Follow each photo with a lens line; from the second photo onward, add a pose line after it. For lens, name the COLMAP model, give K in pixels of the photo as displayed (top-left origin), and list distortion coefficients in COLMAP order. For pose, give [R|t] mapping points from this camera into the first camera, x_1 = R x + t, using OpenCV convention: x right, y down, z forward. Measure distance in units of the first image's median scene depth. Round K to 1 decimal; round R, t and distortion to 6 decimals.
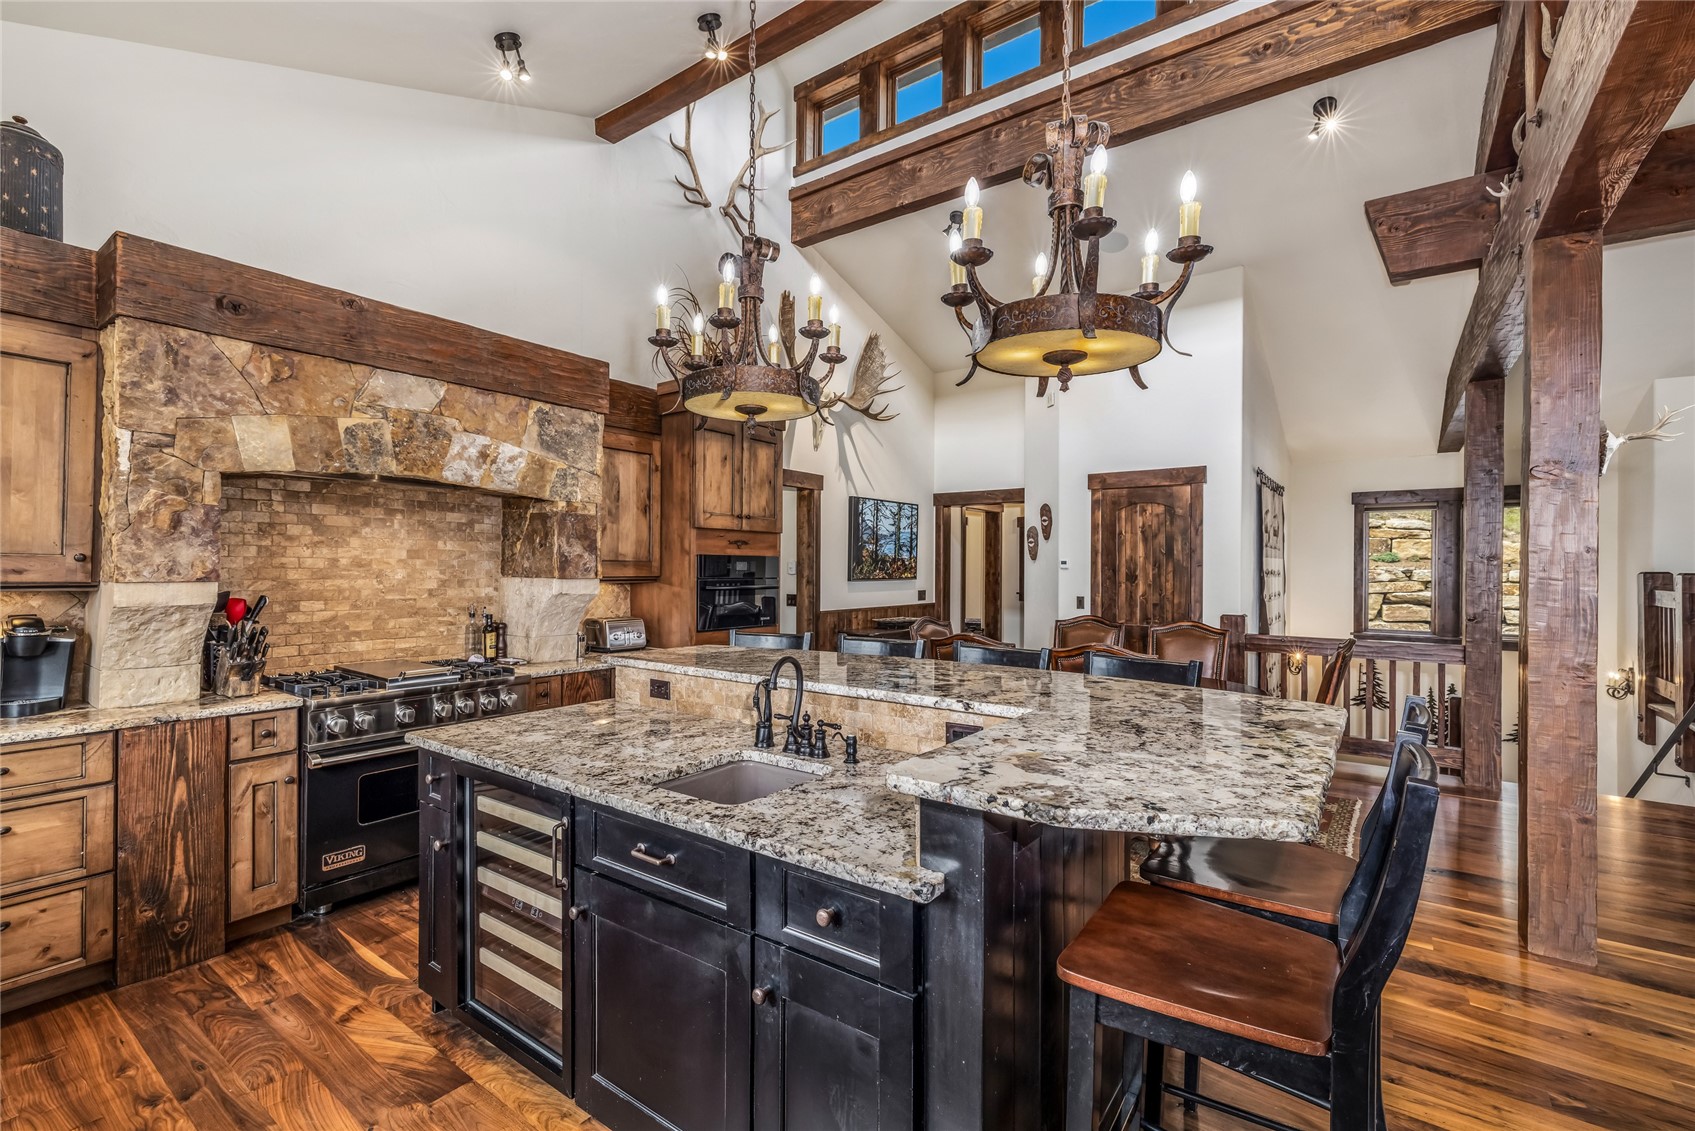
lens RADIAL K [[734.6, 0, 883.7], [0, 734.6, 570.8], [0, 0, 1]] dist [0.000481, 0.000105]
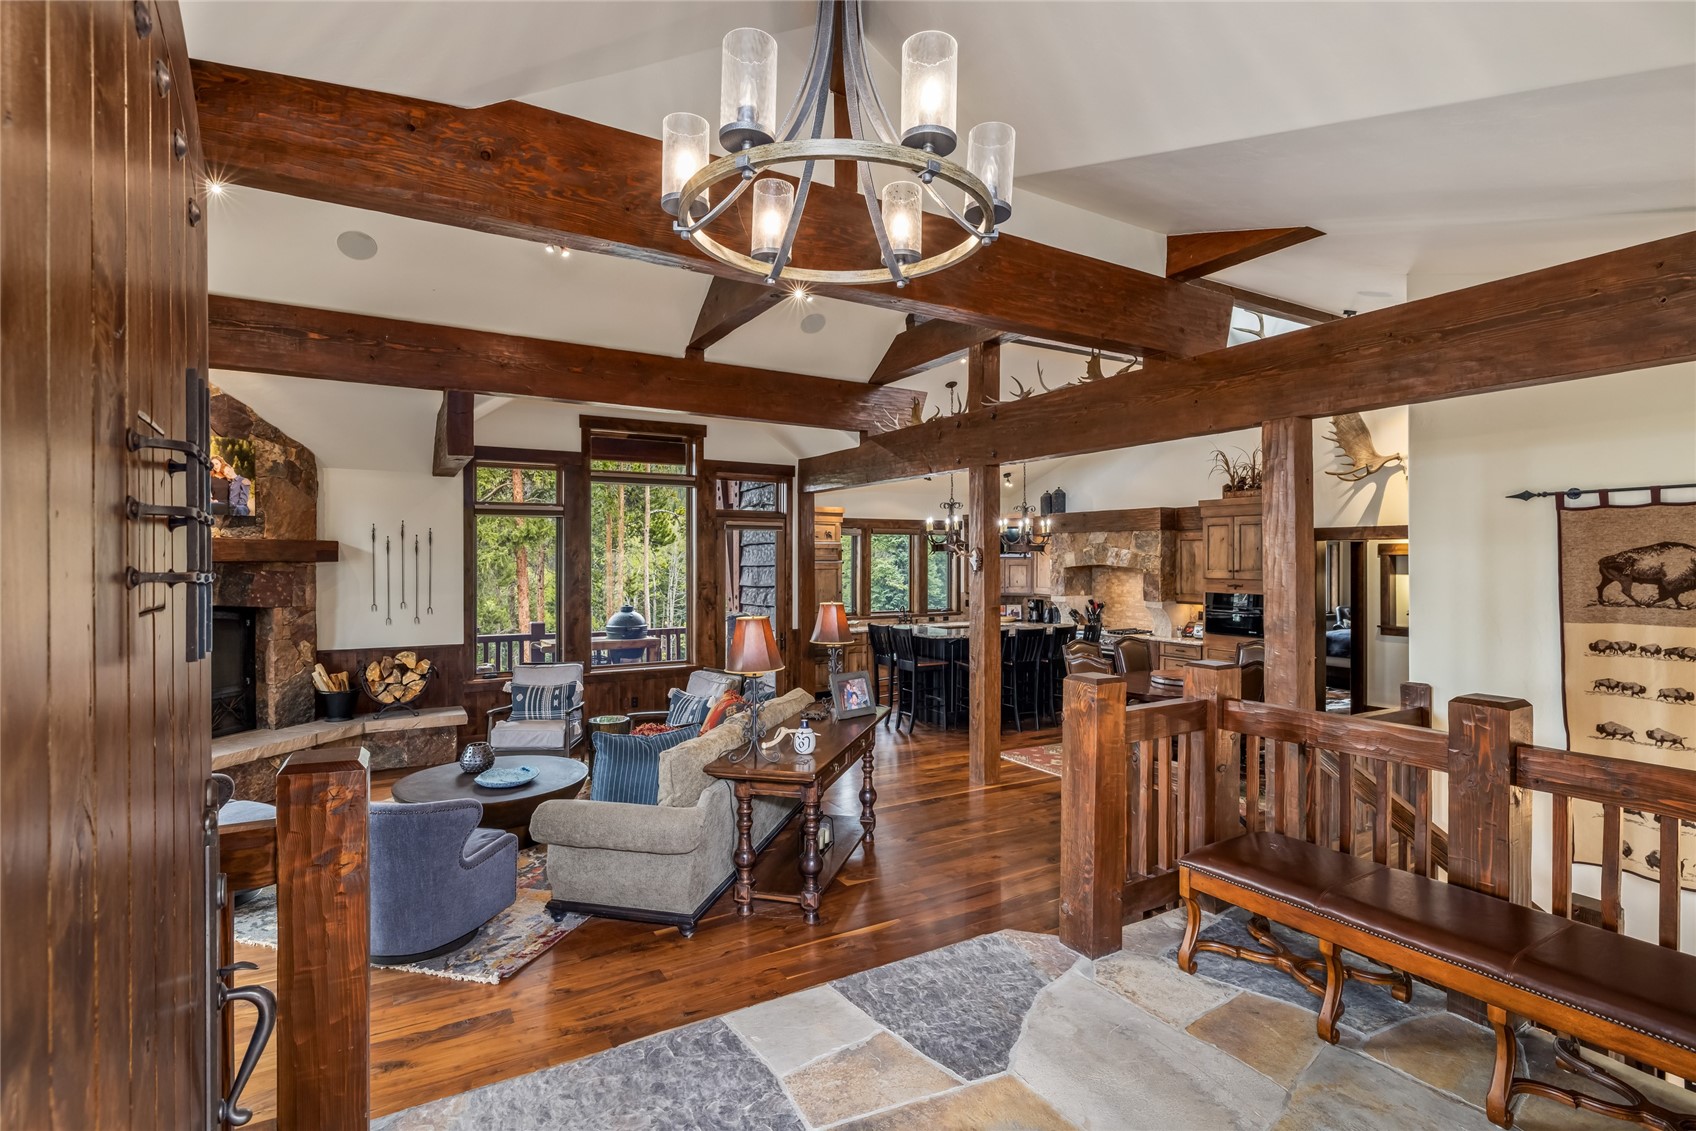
lens RADIAL K [[834.8, 0, 848.0], [0, 834.8, 565.5], [0, 0, 1]] dist [0.001345, 0.000124]
pose [[-0.419287, 0.004661, -0.907842, 2.701747], [-0.007498, 0.999935, 0.008597, -0.133618], [0.907823, 0.010411, -0.419225, 1.376418]]
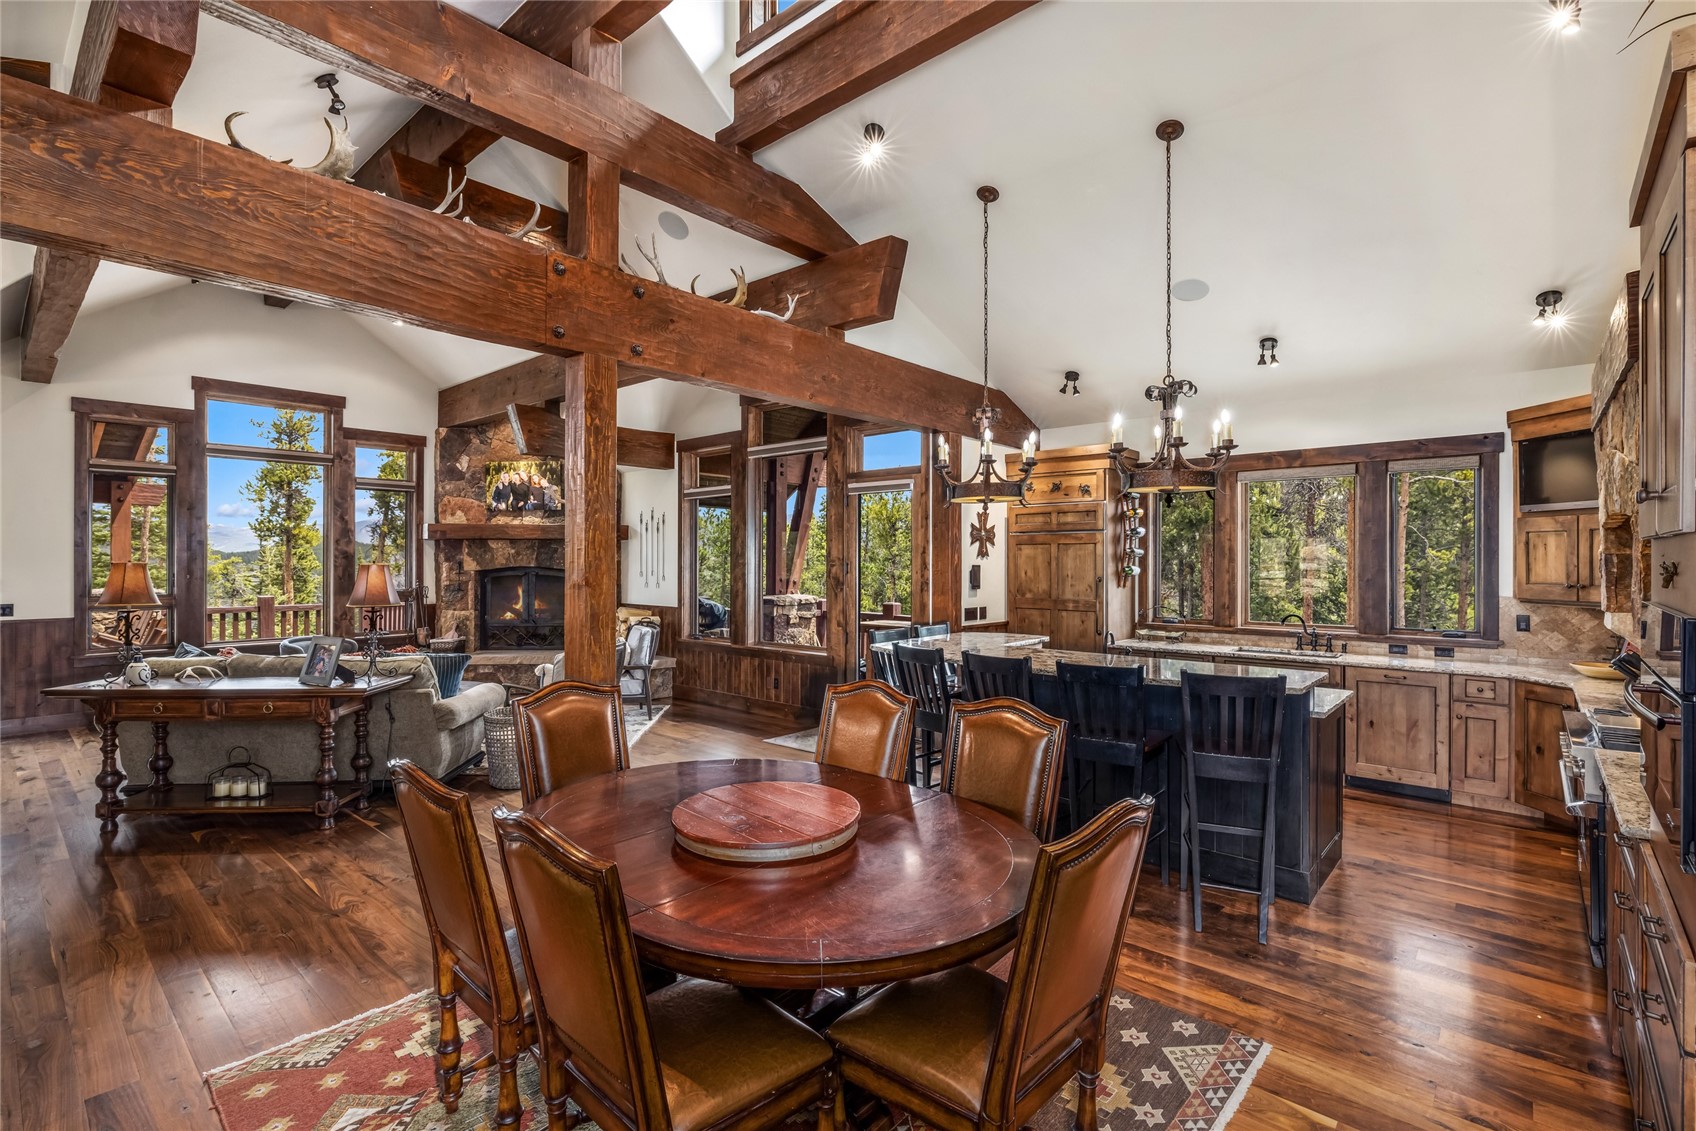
lens RADIAL K [[757.4, 0, 848.0], [0, 757.4, 565.5], [0, 0, 1]] dist [0.000986, 0.000109]
pose [[-0.992835, -0.004414, 0.119412, 0.209130], [-0.002777, 0.999900, 0.013869, -0.063203], [-0.119461, 0.013438, -0.992748, 1.872648]]
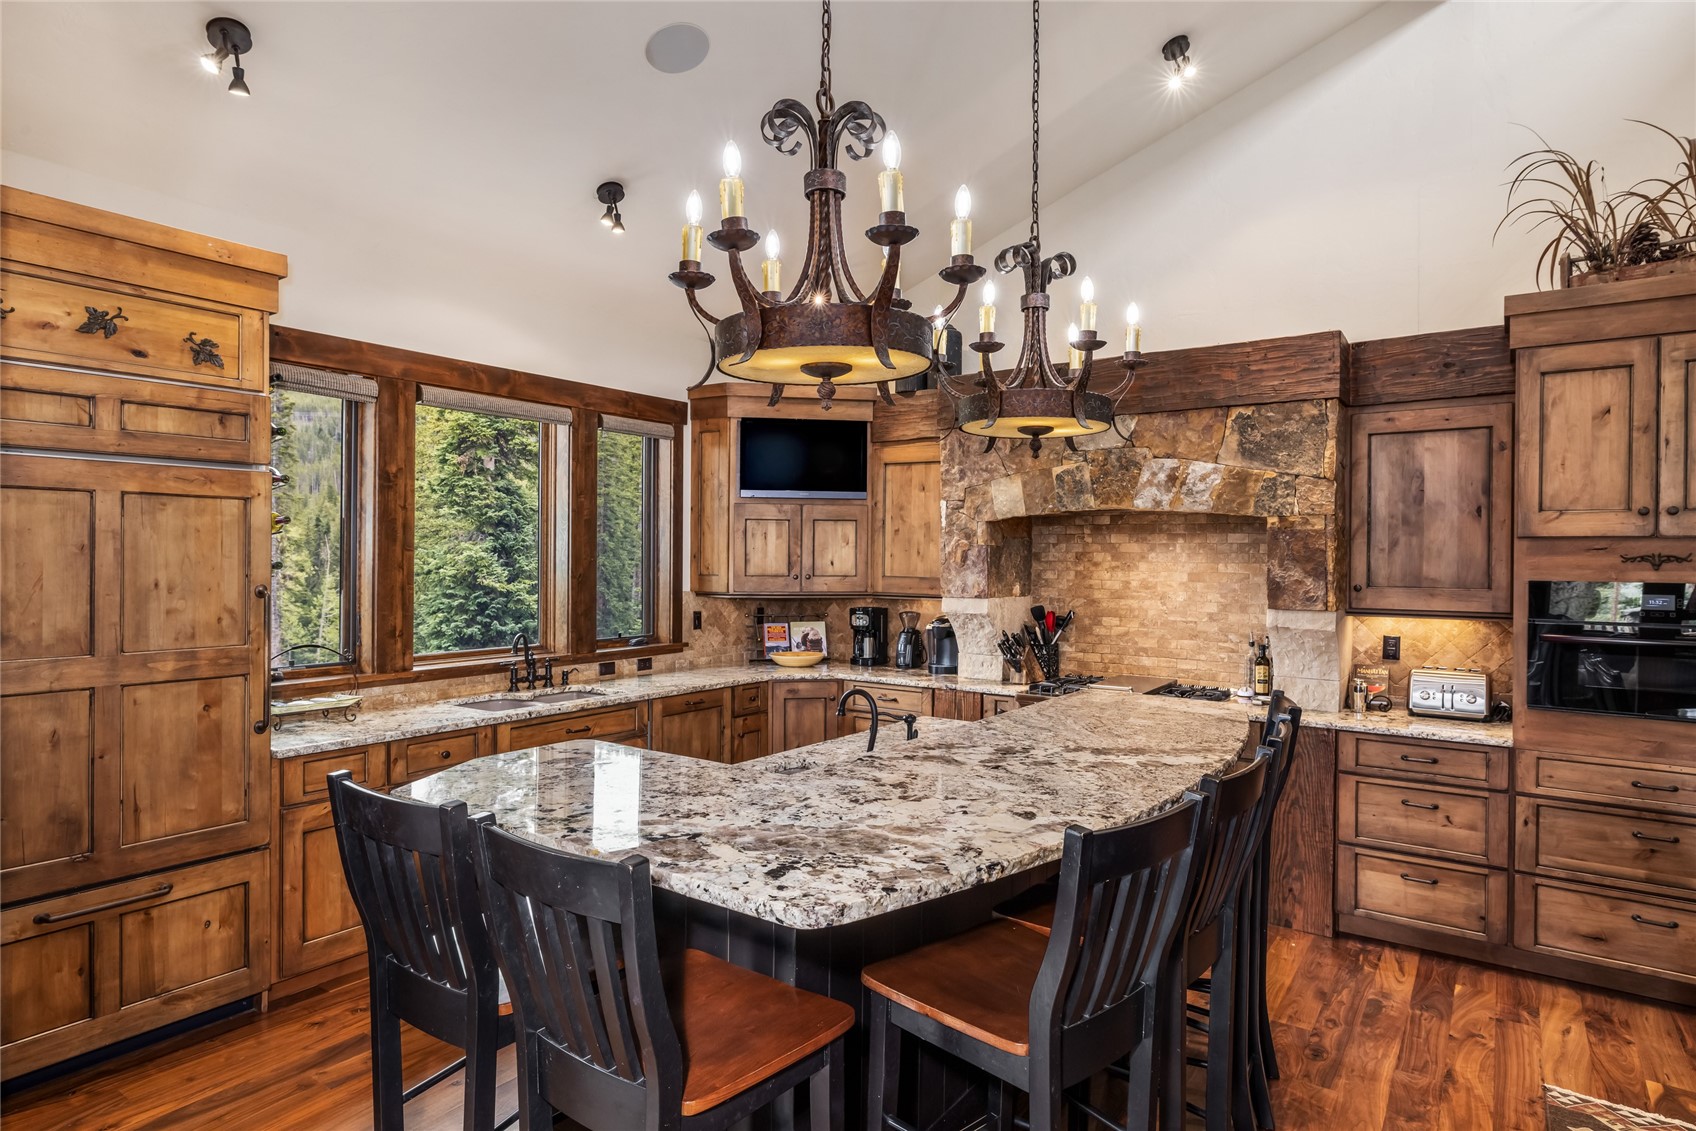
lens RADIAL K [[930.4, 0, 839.6], [0, 930.4, 558.3], [0, 0, 1]] dist [-0.000312, 0.000088]
pose [[-0.018381, -0.003557, -0.999825, 0.685910], [-0.012360, 0.999918, -0.003330, -0.040913], [0.999755, 0.012296, -0.018423, 0.571805]]
